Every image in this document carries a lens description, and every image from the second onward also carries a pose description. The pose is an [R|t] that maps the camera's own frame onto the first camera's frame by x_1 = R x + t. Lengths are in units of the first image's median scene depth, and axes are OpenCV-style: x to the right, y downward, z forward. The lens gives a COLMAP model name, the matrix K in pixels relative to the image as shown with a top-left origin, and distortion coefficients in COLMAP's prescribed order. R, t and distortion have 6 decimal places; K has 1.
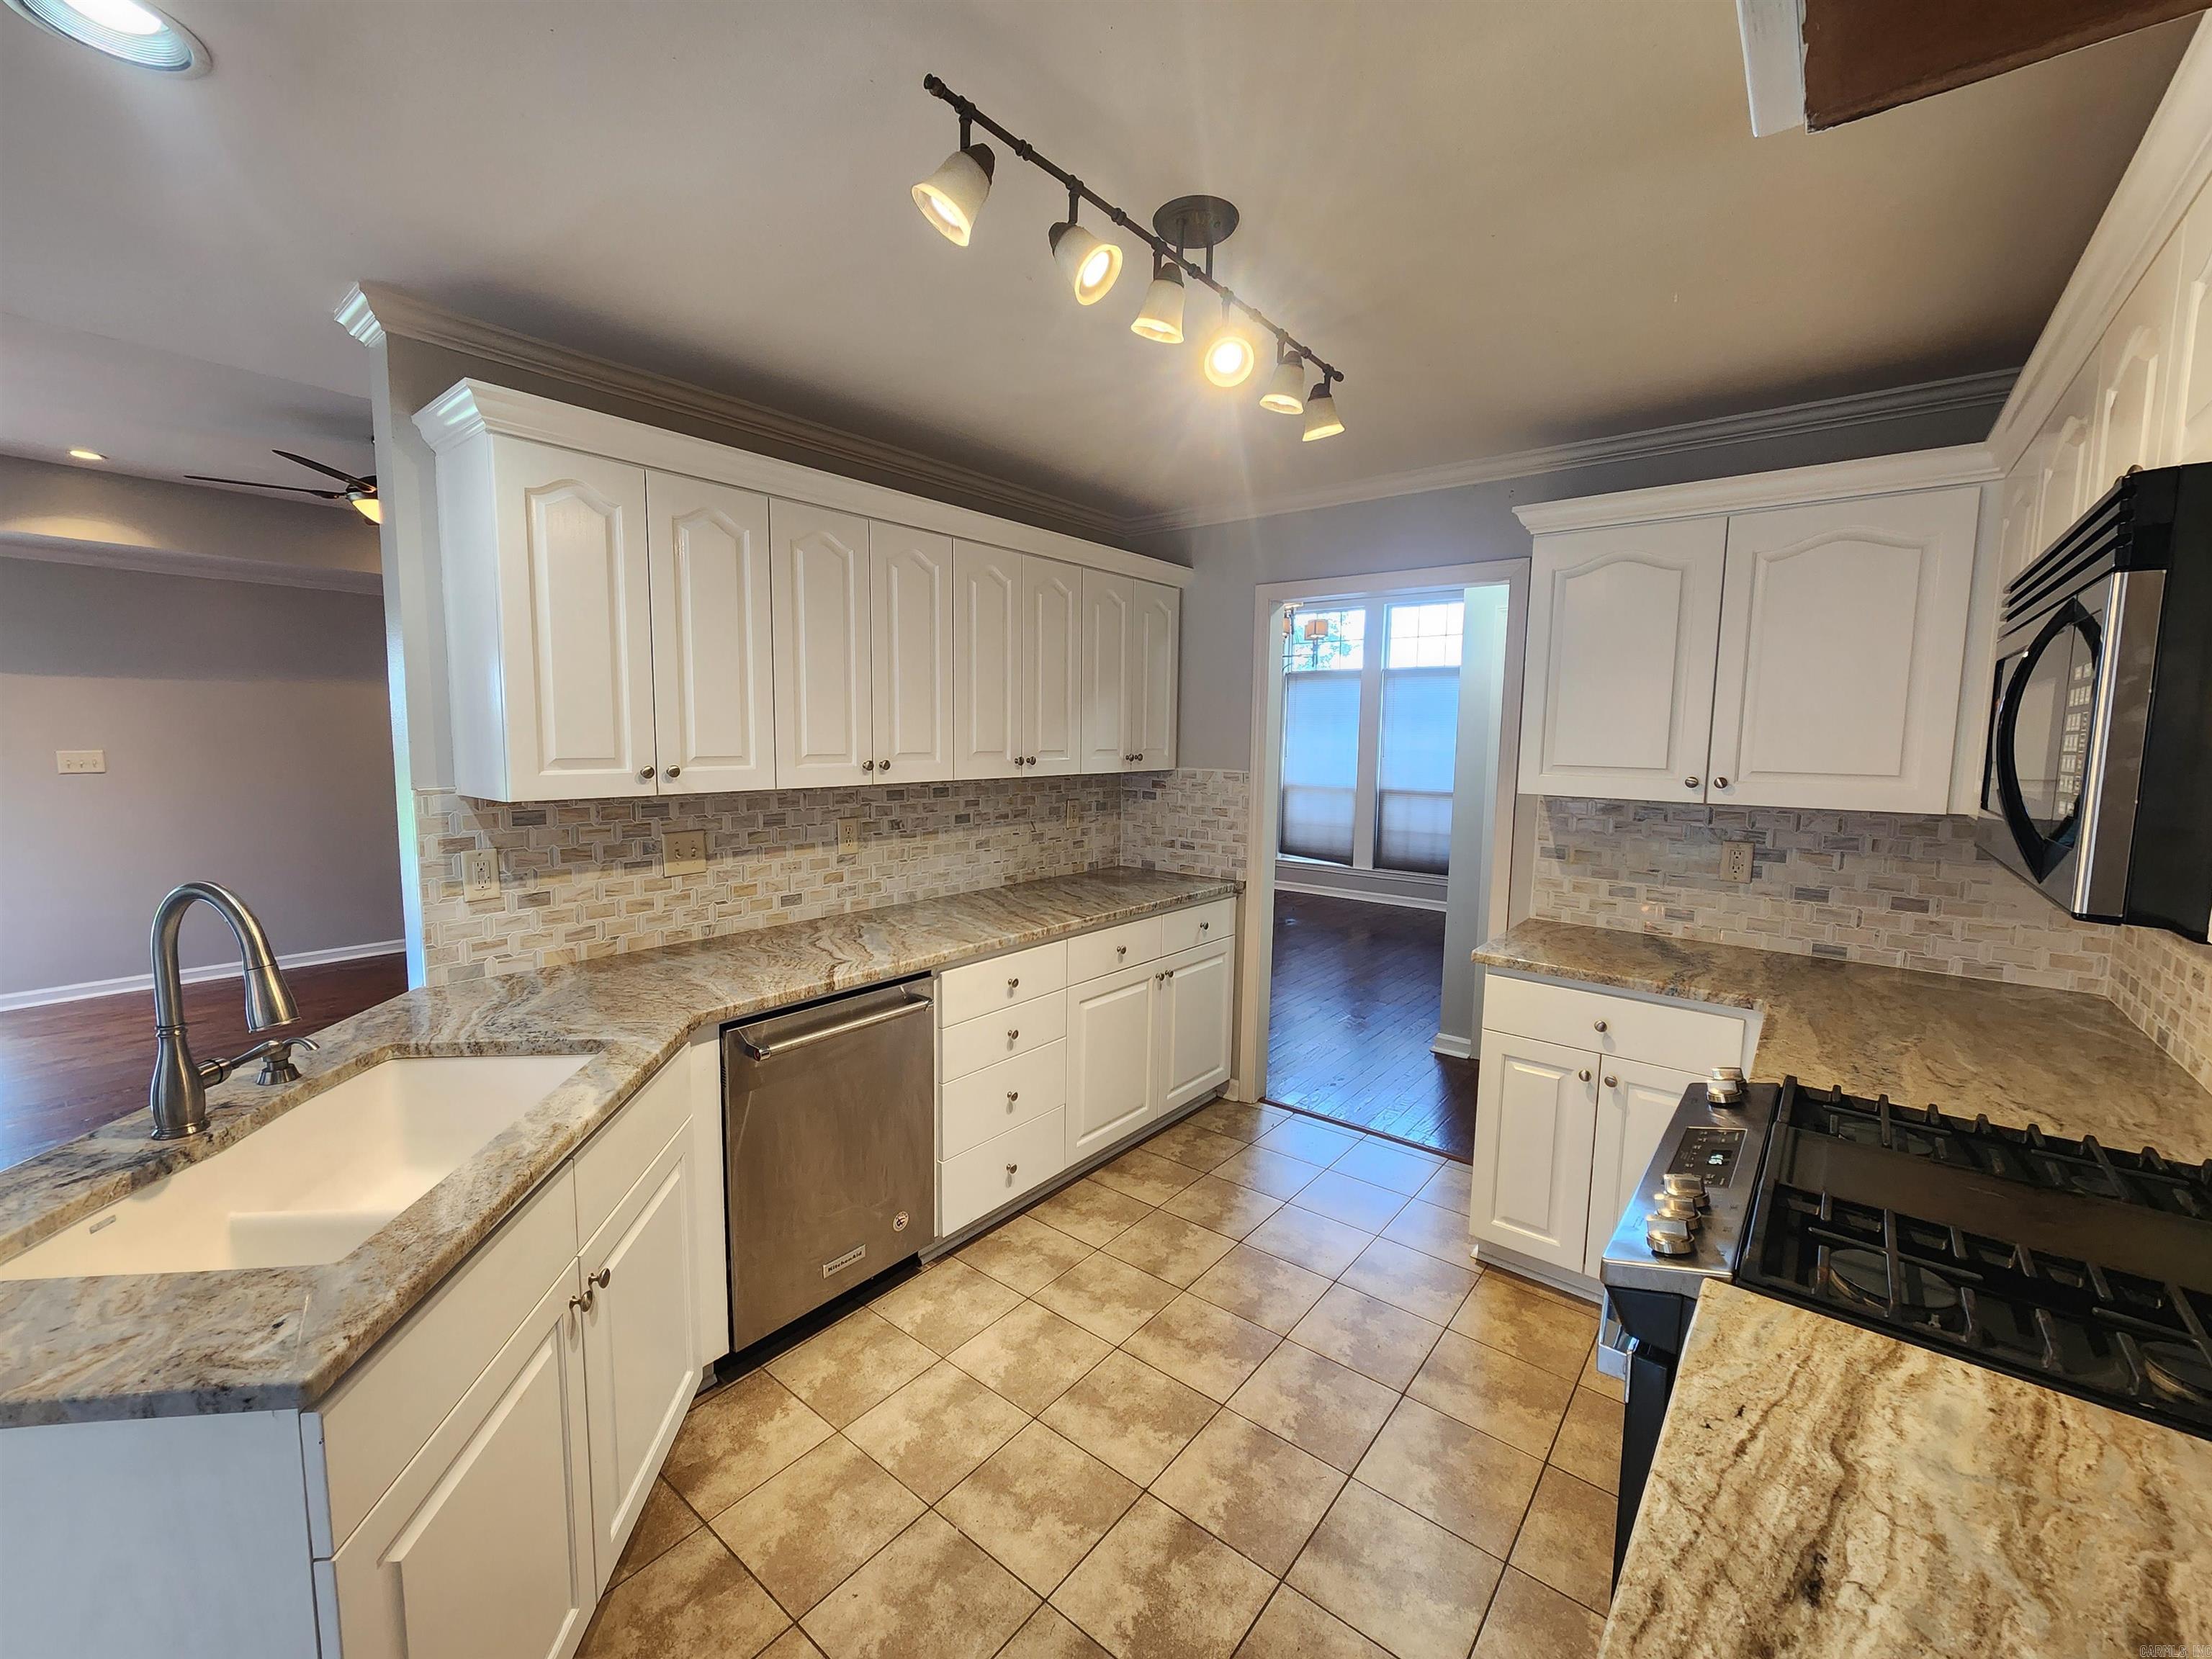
lens RADIAL K [[907.2, 0, 1089.7], [0, 907.2, 823.6], [0, 0, 1]] dist [0.002498, -0.001084]
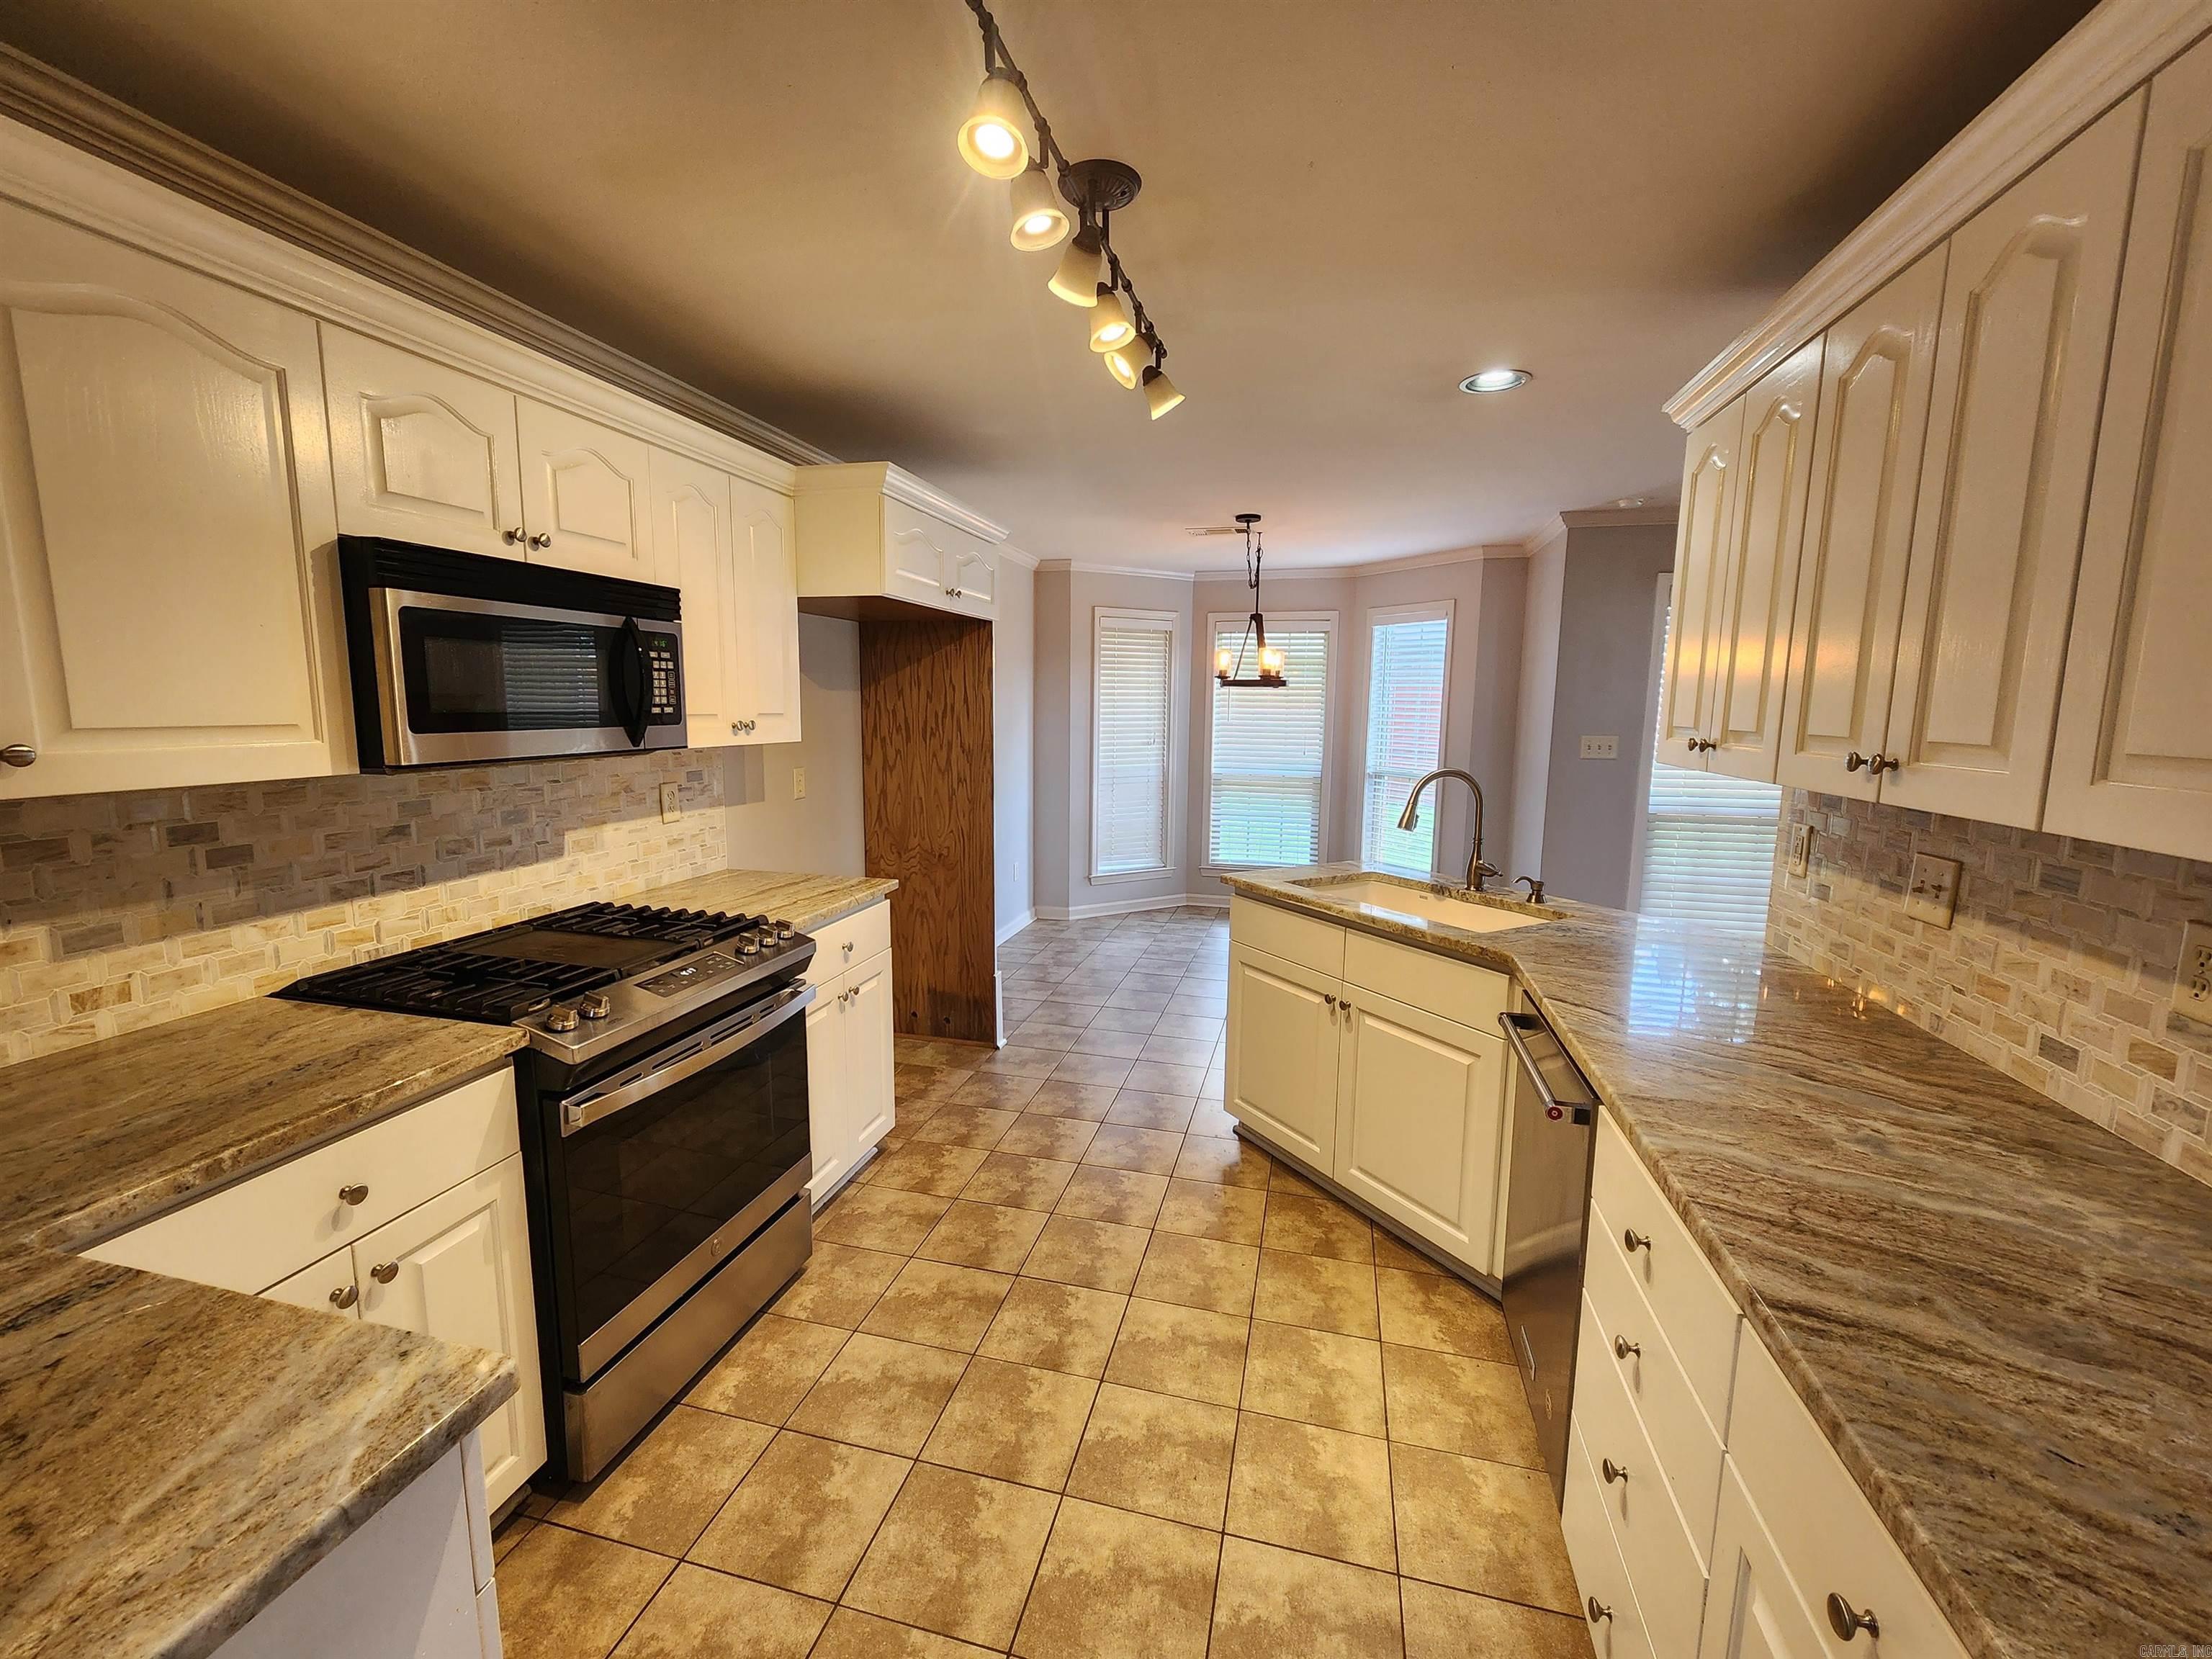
lens RADIAL K [[907.2, 0, 1095.3], [0, 907.2, 827.7], [0, 0, 1]] dist [0.002498, -0.001084]
pose [[-0.908038, 0.035796, -0.417355, 0.419666], [-0.064900, 0.972289, 0.224595, -0.135221], [0.413829, 0.231027, -0.880552, 1.511323]]
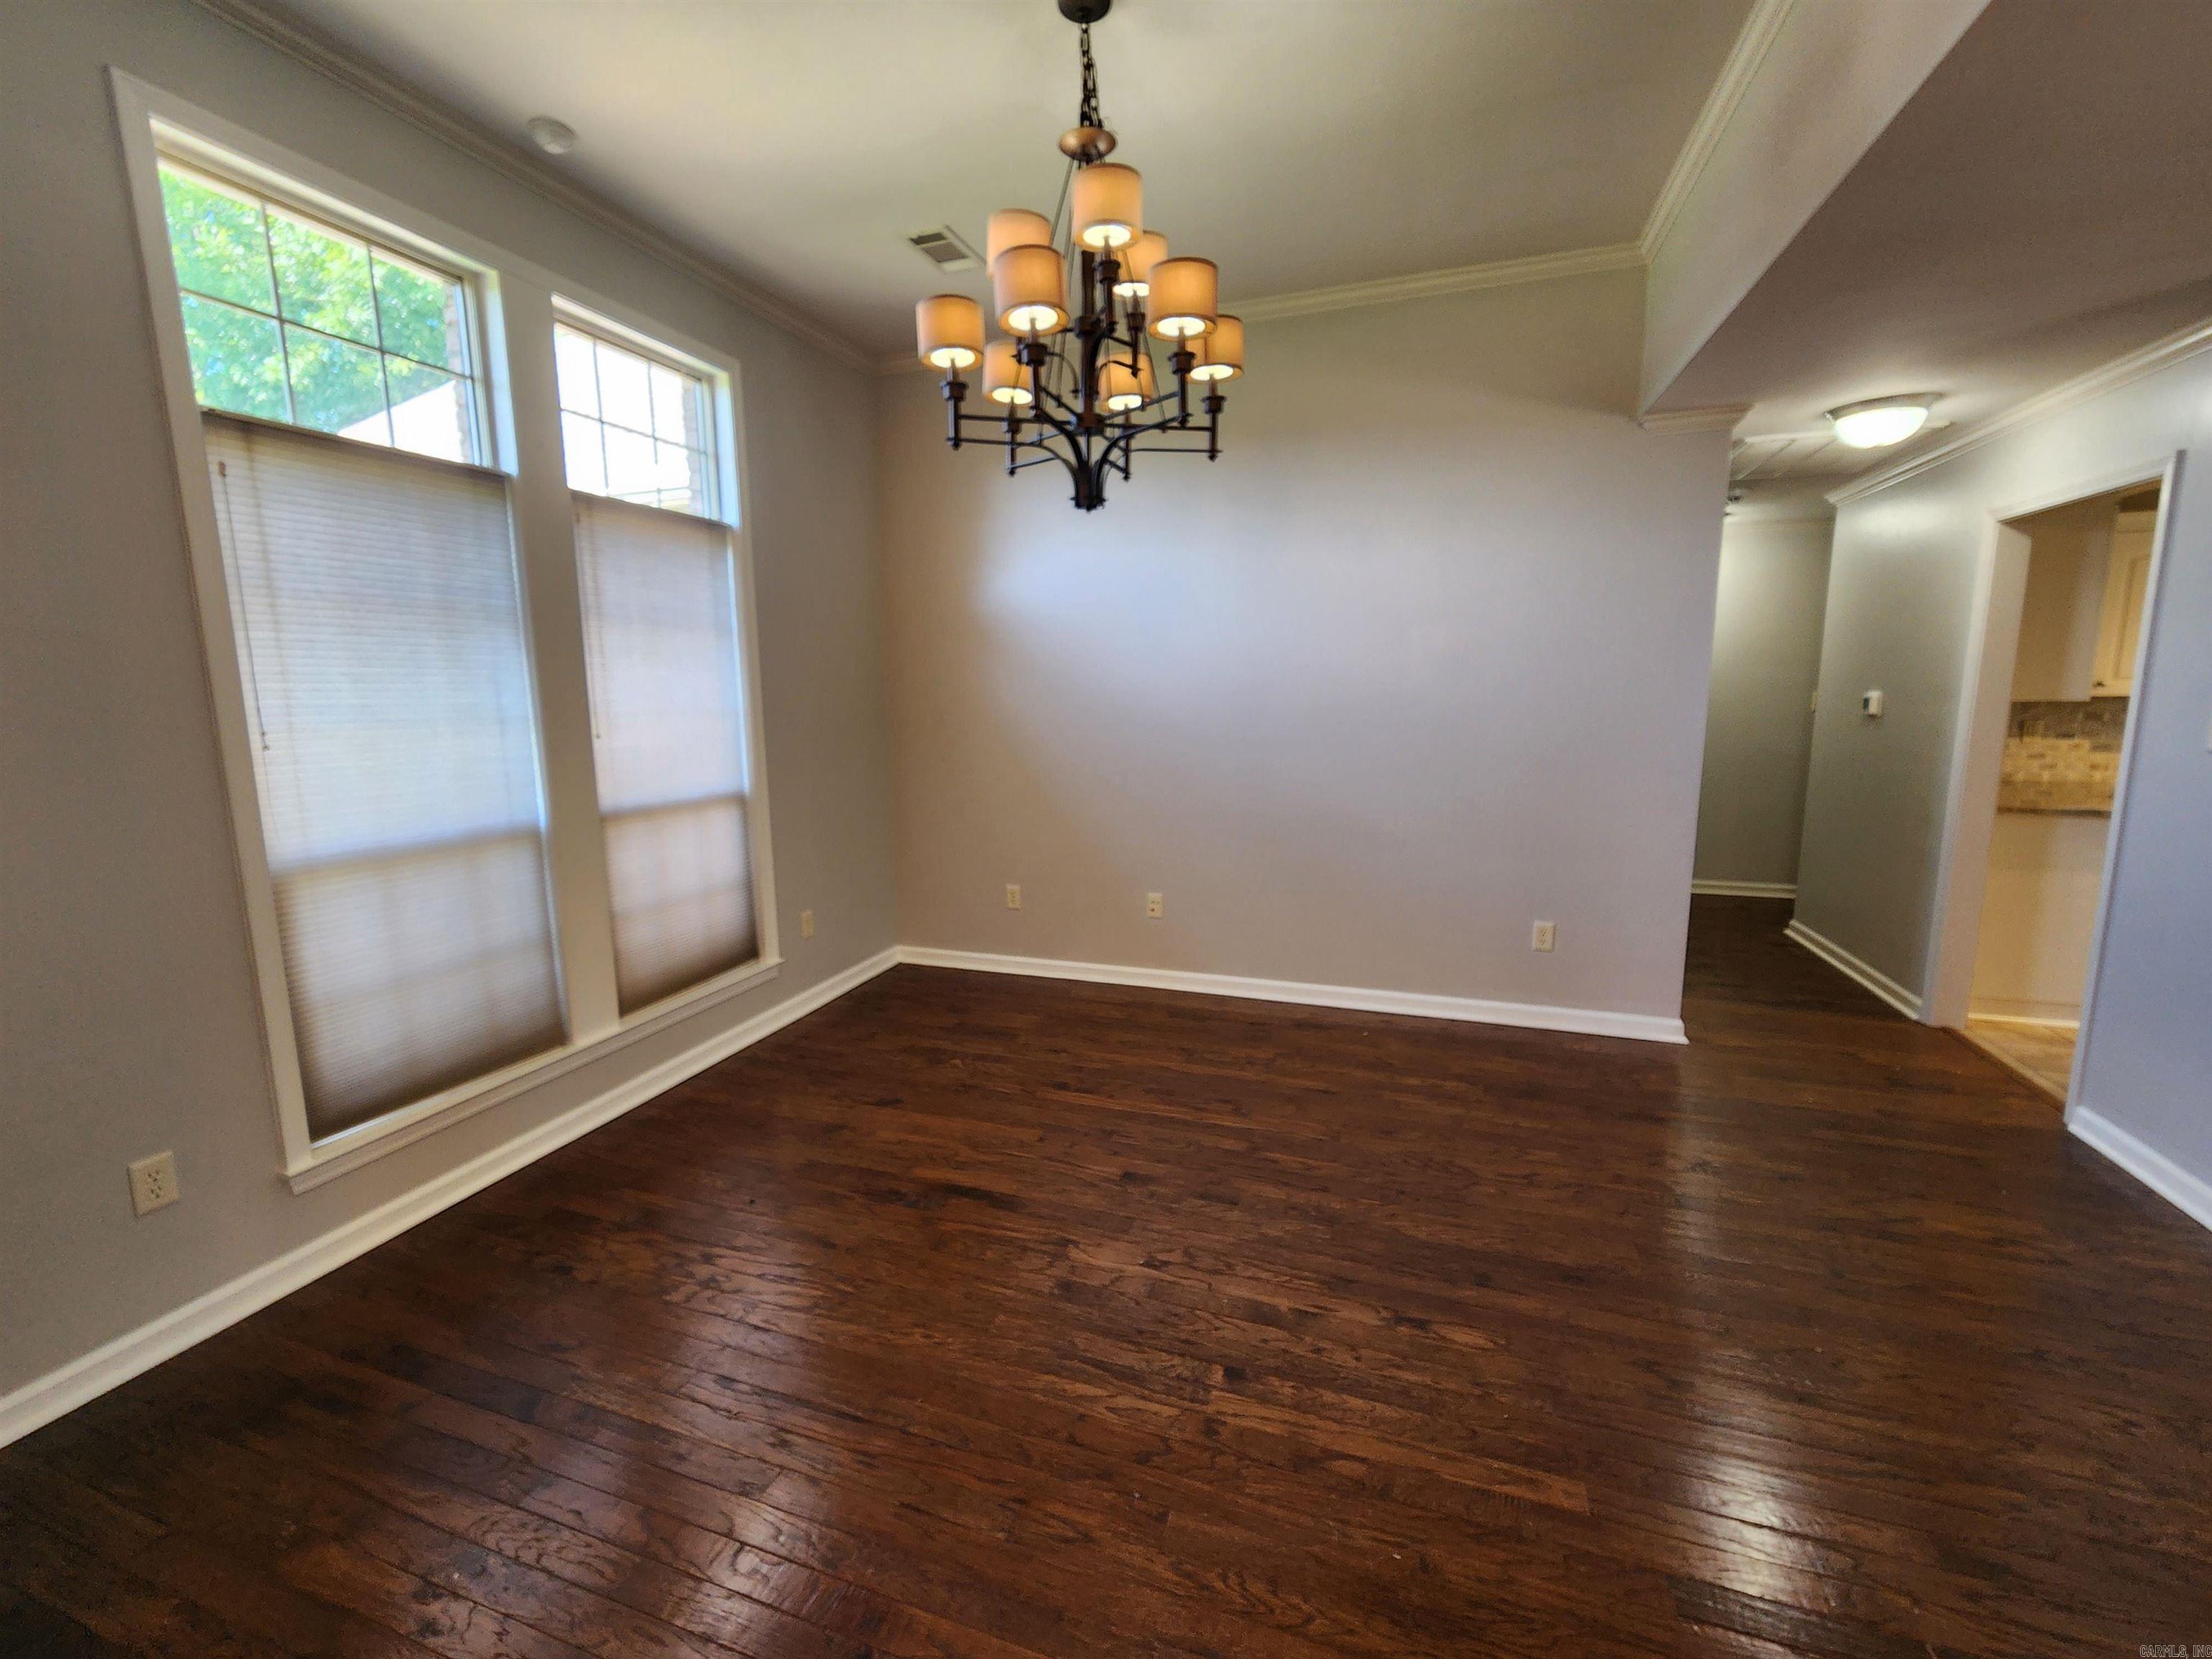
lens RADIAL K [[907.2, 0, 1086.1], [0, 907.2, 820.0], [0, 0, 1]] dist [0.002498, -0.001084]
pose [[-0.334356, -0.148374, 0.930694, -0.367138], [0.102988, 0.975863, 0.192574, -0.333462], [-0.936803, 0.160239, -0.311005, 3.486050]]
